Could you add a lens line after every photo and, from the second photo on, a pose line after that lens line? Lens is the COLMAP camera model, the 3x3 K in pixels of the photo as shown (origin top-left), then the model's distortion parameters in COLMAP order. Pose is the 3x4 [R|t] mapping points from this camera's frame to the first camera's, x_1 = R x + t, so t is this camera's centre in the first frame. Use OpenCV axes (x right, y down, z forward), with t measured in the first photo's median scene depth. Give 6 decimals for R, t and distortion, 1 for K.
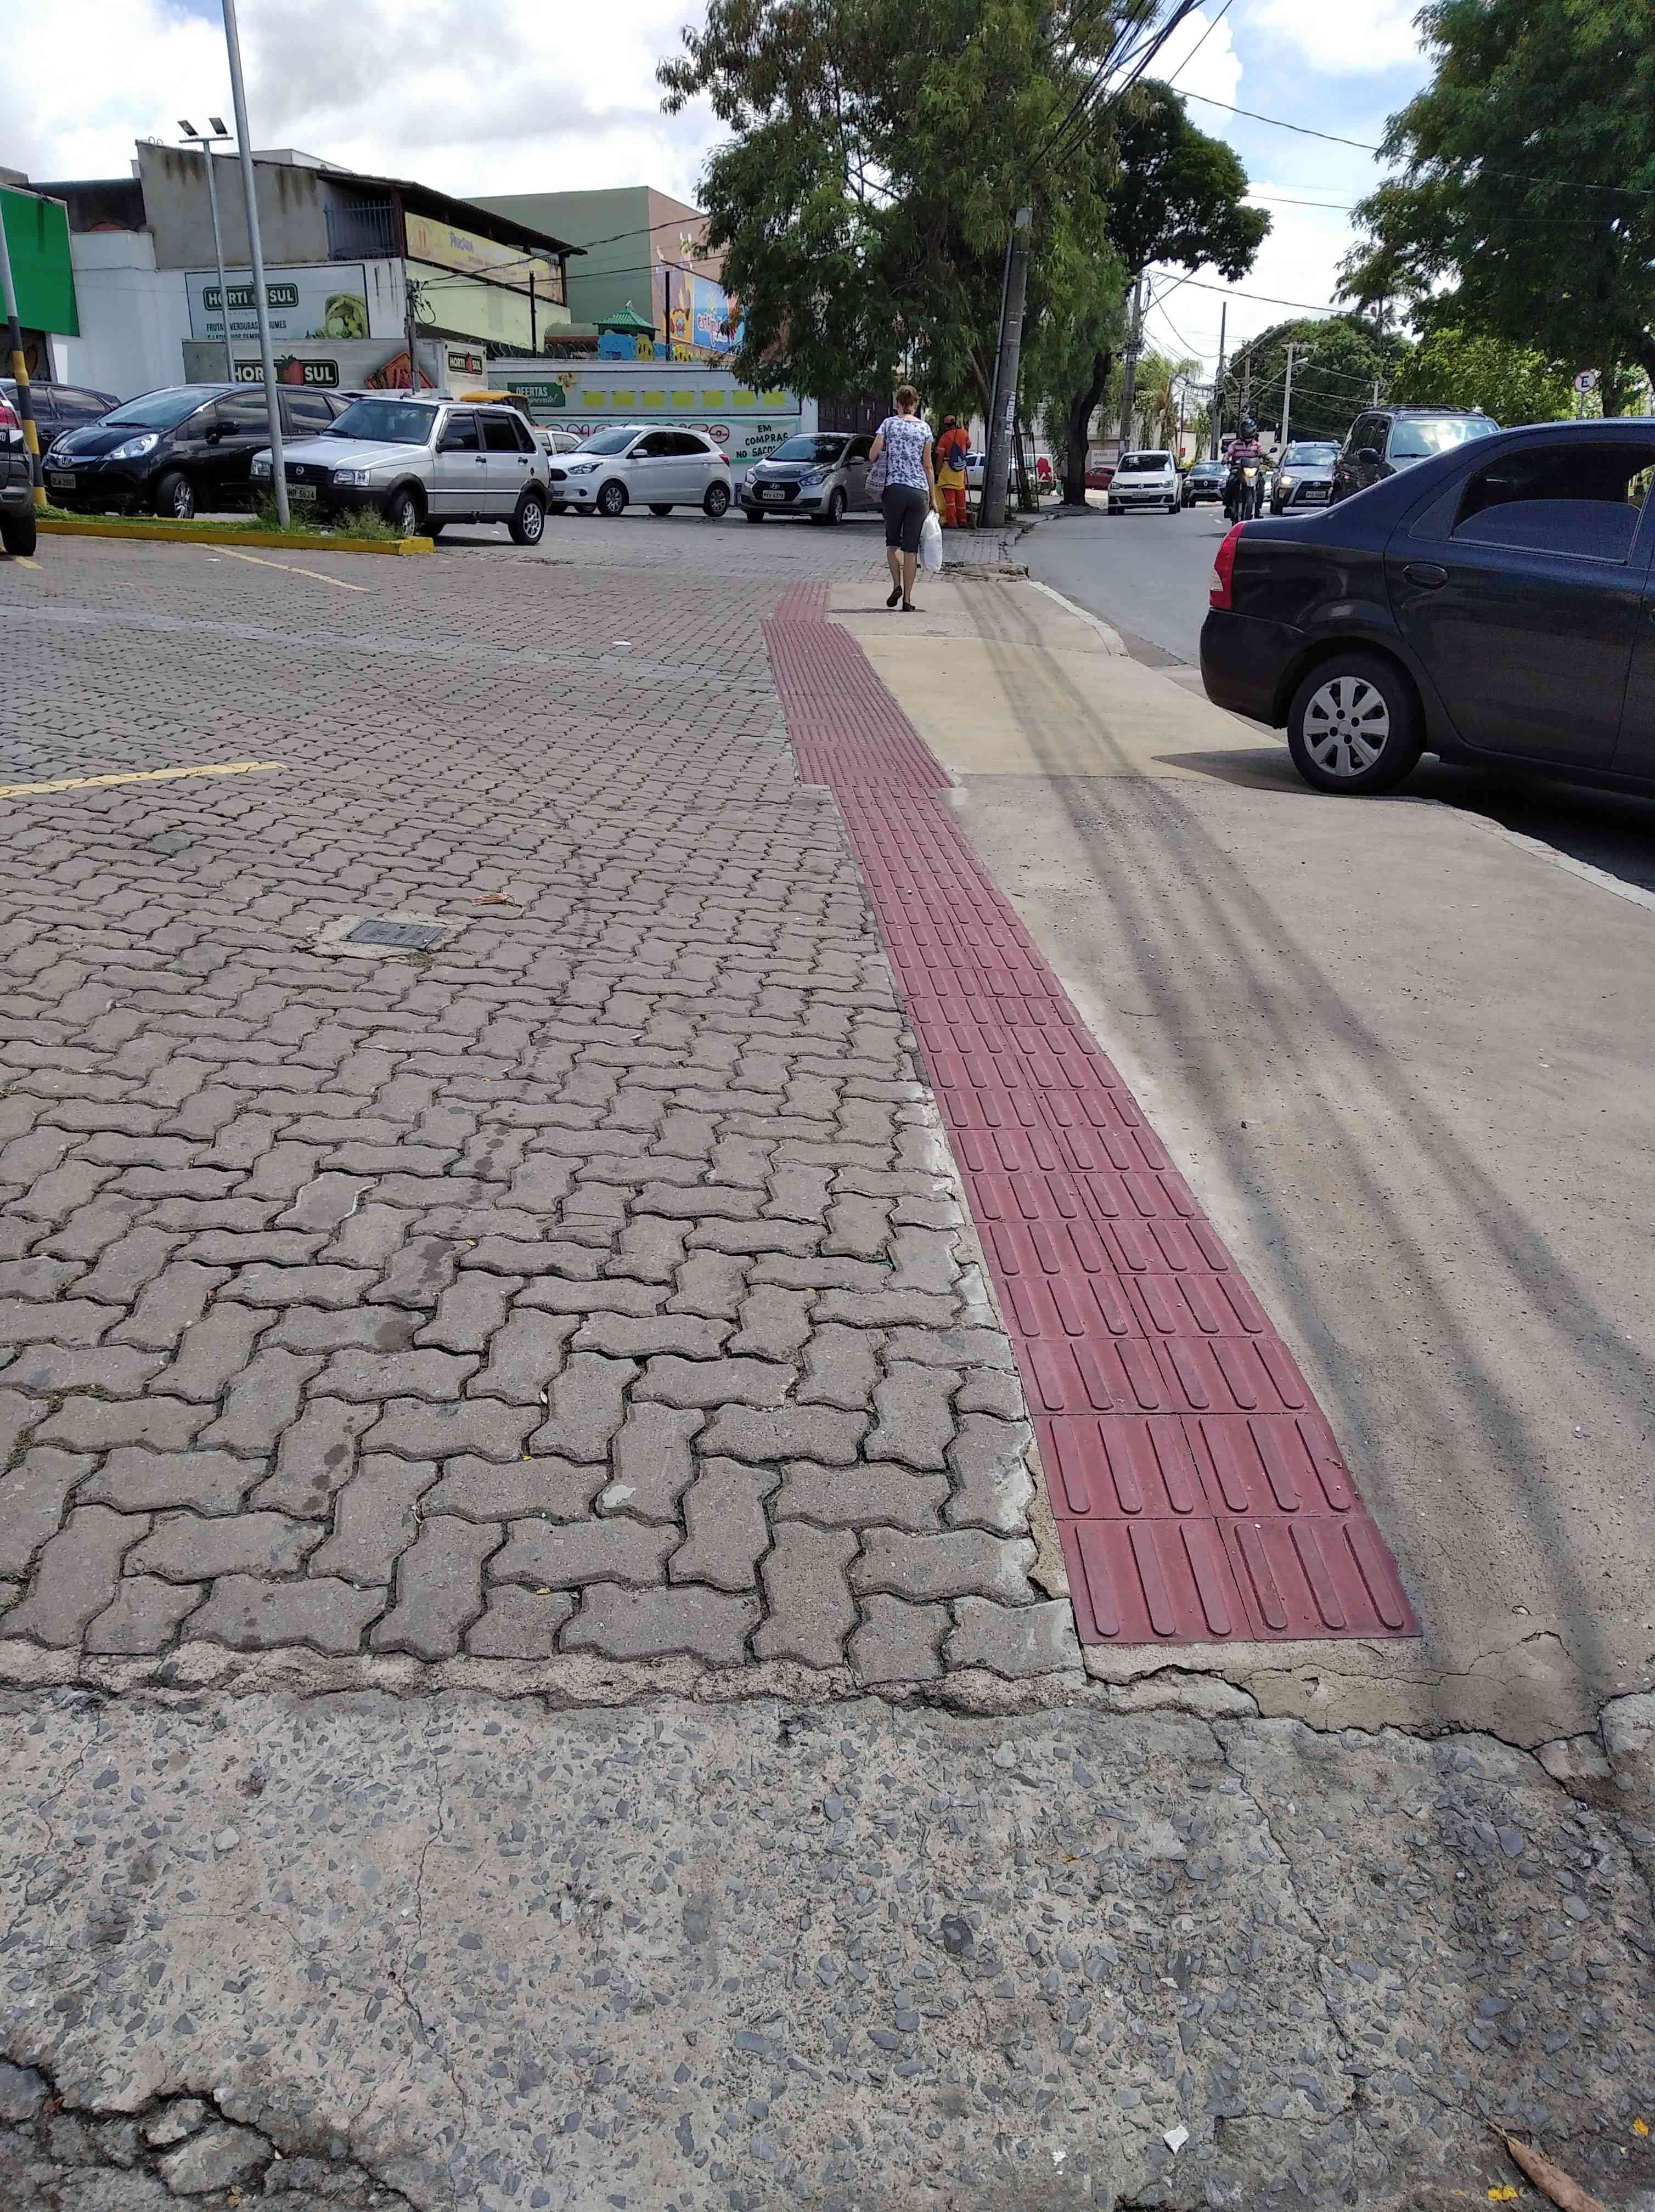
lens RADIAL K [[1652.5, 0, 827.5], [0, 1652.5, 1106.0], [0, 0, 1]] dist [0.009049, -0.031962]
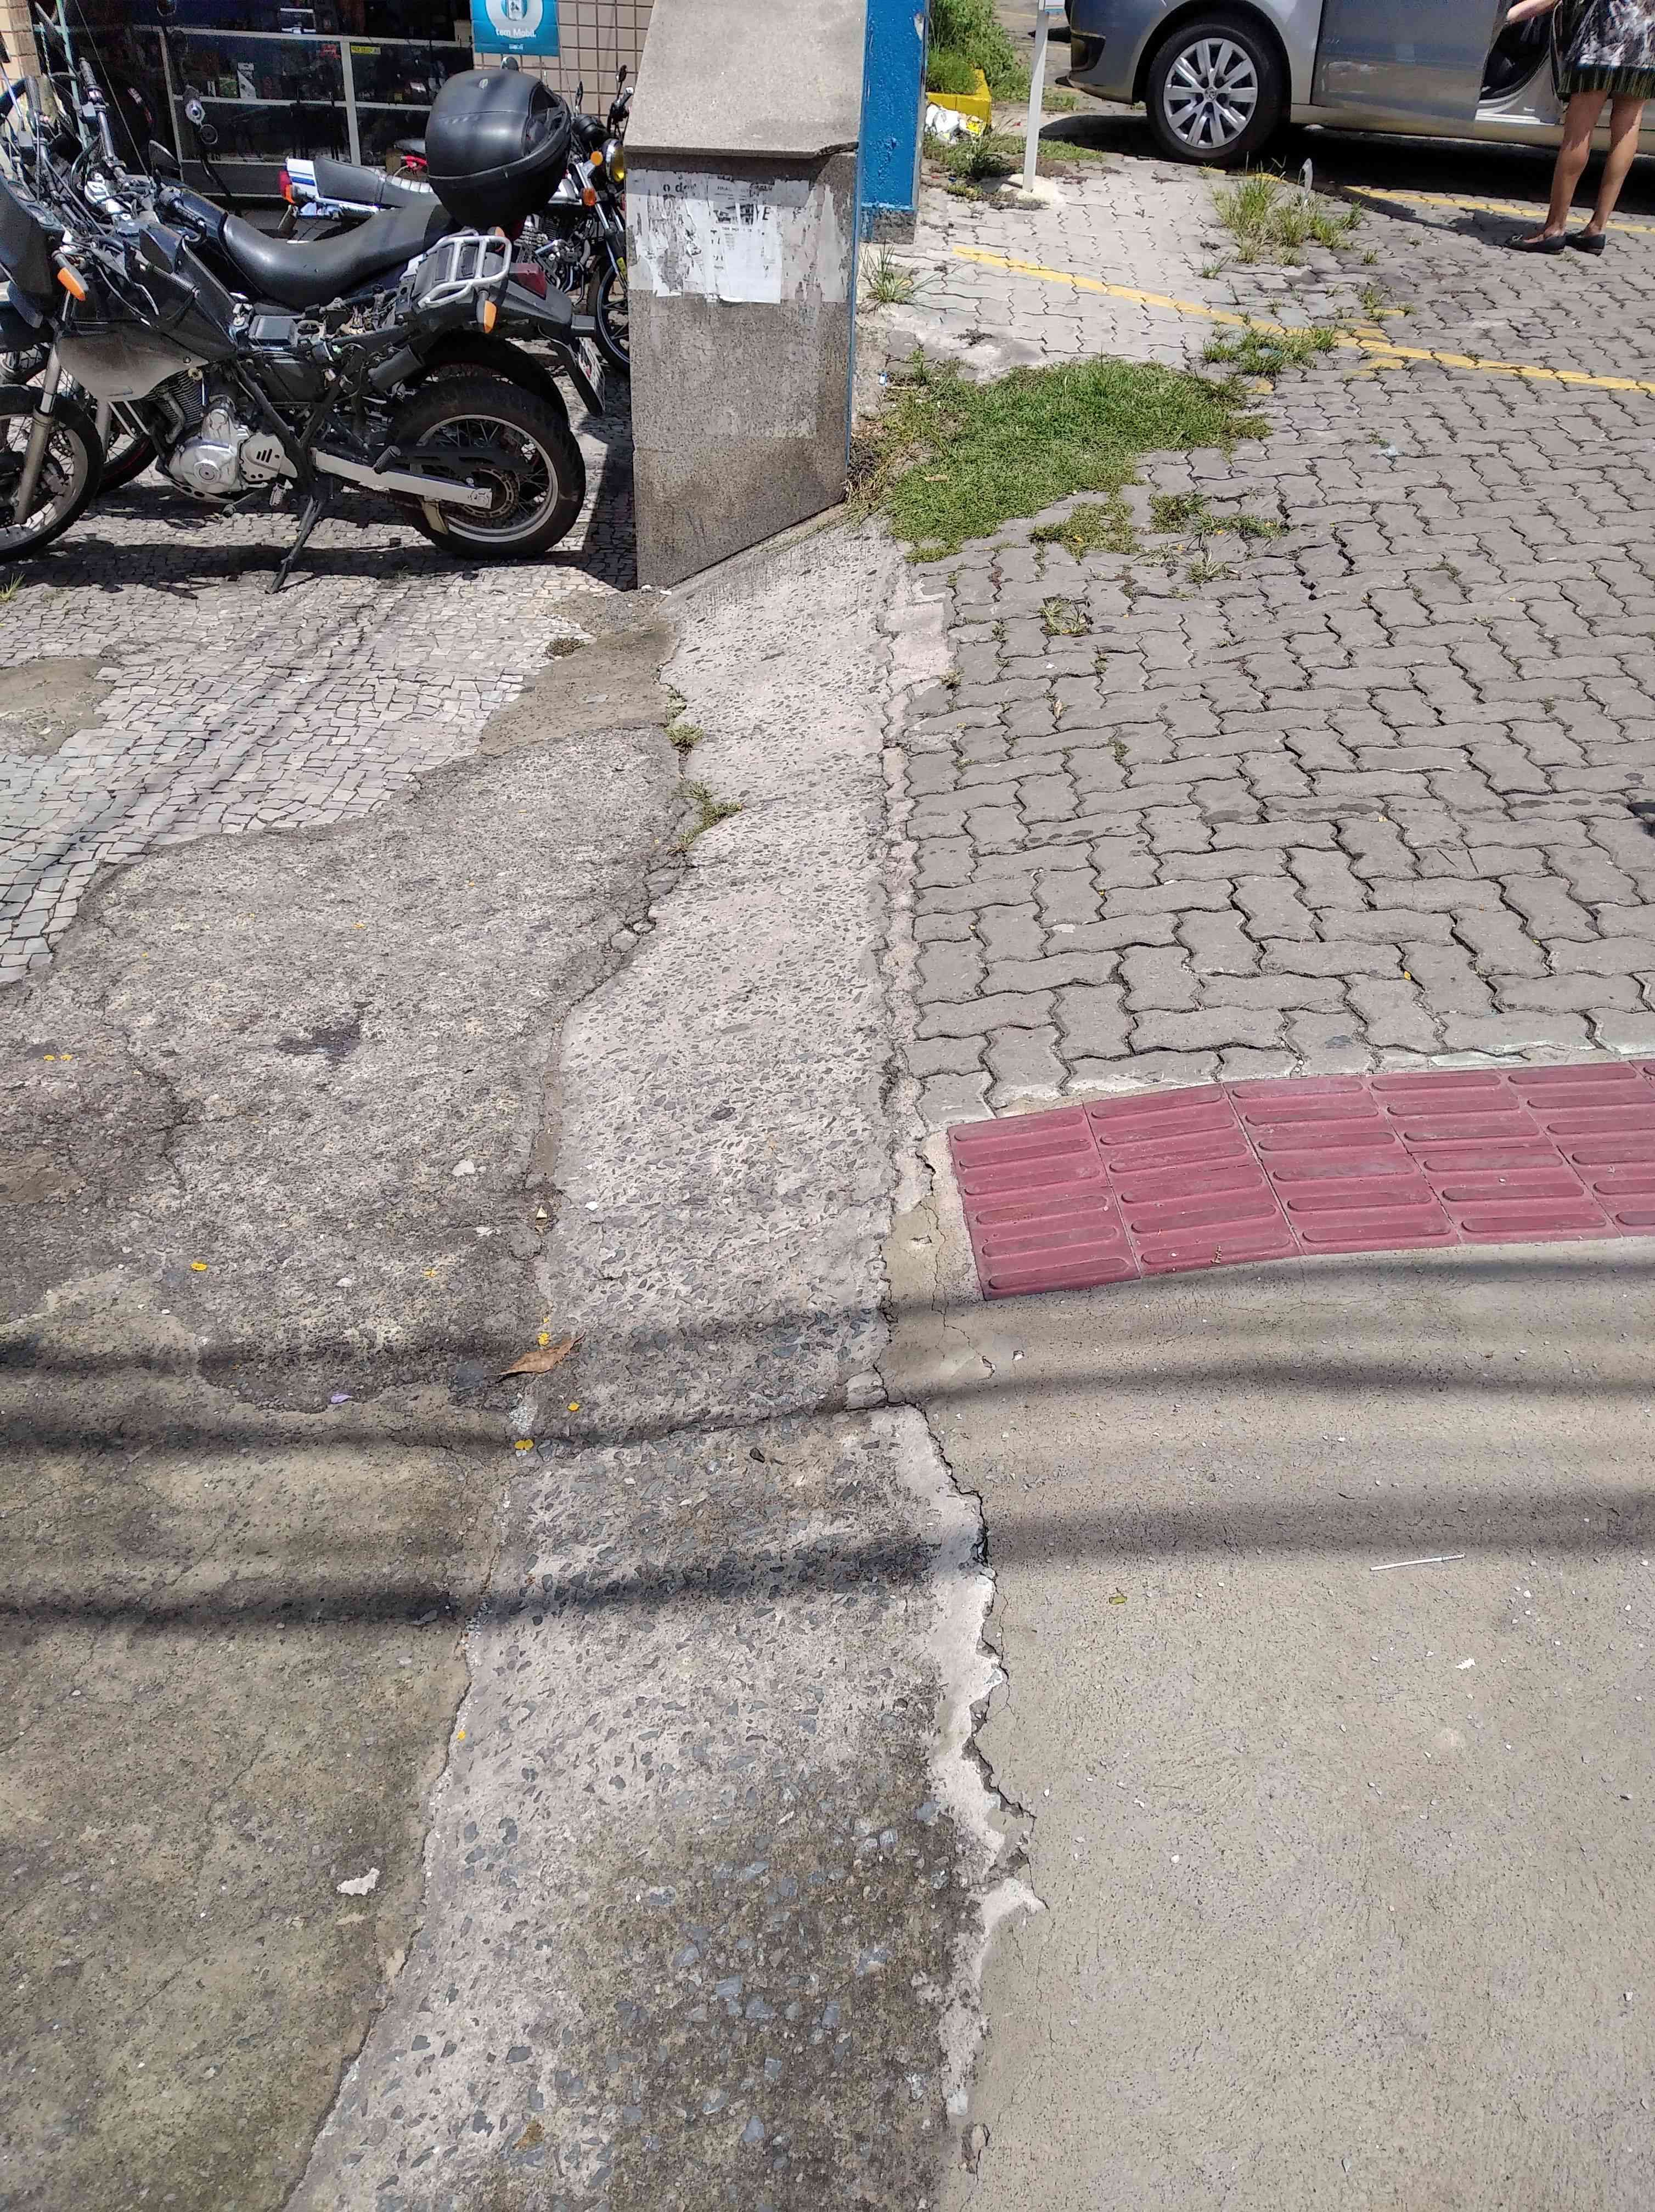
lens RADIAL K [[1652.5, 0, 827.5], [0, 1652.5, 1106.0], [0, 0, 1]] dist [0.009049, -0.031962]
pose [[0.036579, 0.556198, -0.830245, 1.175330], [-0.356811, 0.783308, 0.509033, -0.294654], [0.933460, 0.277620, 0.227110, 0.613520]]
